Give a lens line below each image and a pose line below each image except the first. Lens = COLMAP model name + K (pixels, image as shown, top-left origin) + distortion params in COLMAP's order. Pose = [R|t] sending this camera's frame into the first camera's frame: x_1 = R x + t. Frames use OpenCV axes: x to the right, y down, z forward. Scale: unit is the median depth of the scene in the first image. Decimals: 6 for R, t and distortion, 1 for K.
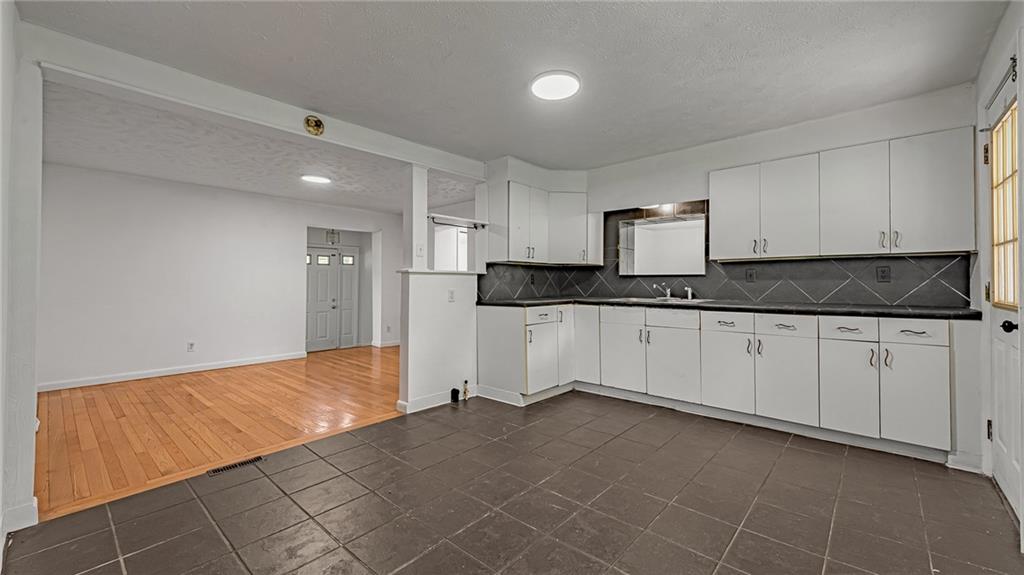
lens RADIAL K [[407.3, 0, 515.1], [0, 407.3, 278.2], [0, 0, 1]] dist [0.008919, -0.000980]
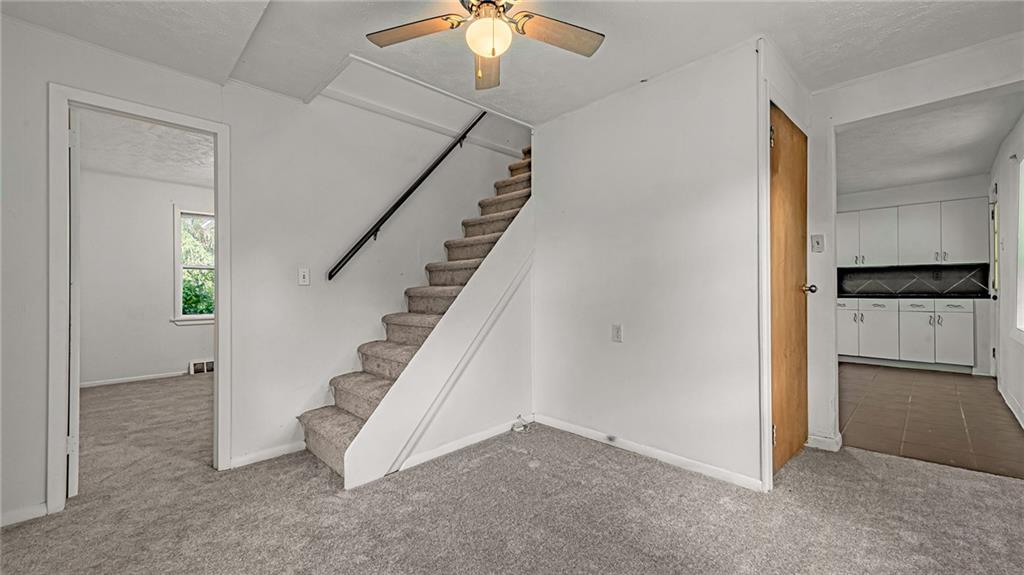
lens RADIAL K [[407.3, 0, 511.3], [0, 407.3, 285.7], [0, 0, 1]] dist [0.008919, -0.000980]
pose [[0.997594, -0.001972, -0.069300, -0.792136], [0.002274, 0.999988, 0.004277, 0.020013], [0.069291, -0.004425, 0.997587, -0.873087]]
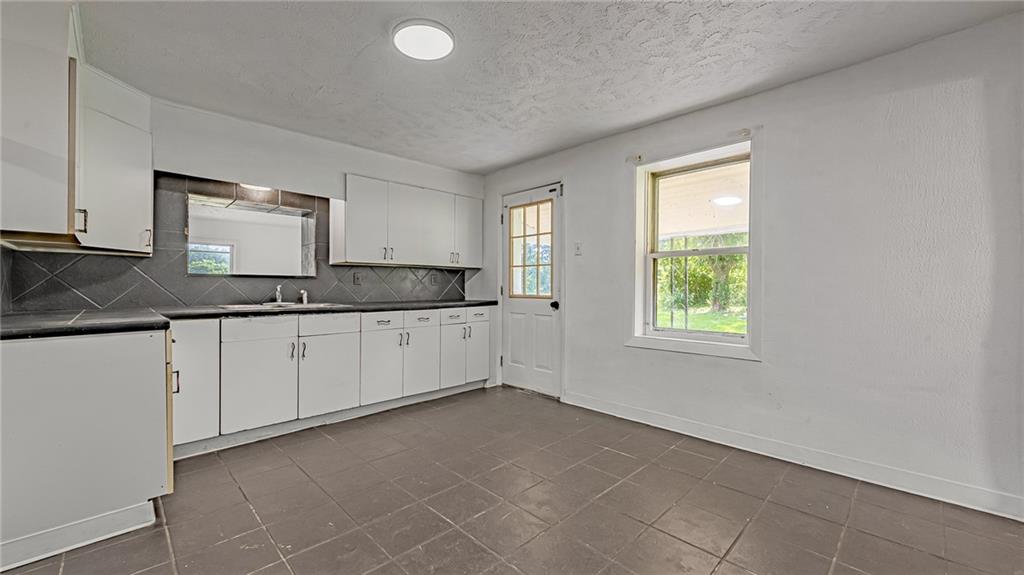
lens RADIAL K [[407.3, 0, 511.5], [0, 407.3, 289.1], [0, 0, 1]] dist [0.008919, -0.000980]
pose [[0.057989, -0.003320, 0.998312, -0.576851], [-0.011805, 0.999922, 0.004011, 0.014265], [-0.998247, -0.012017, 0.057945, 0.632873]]
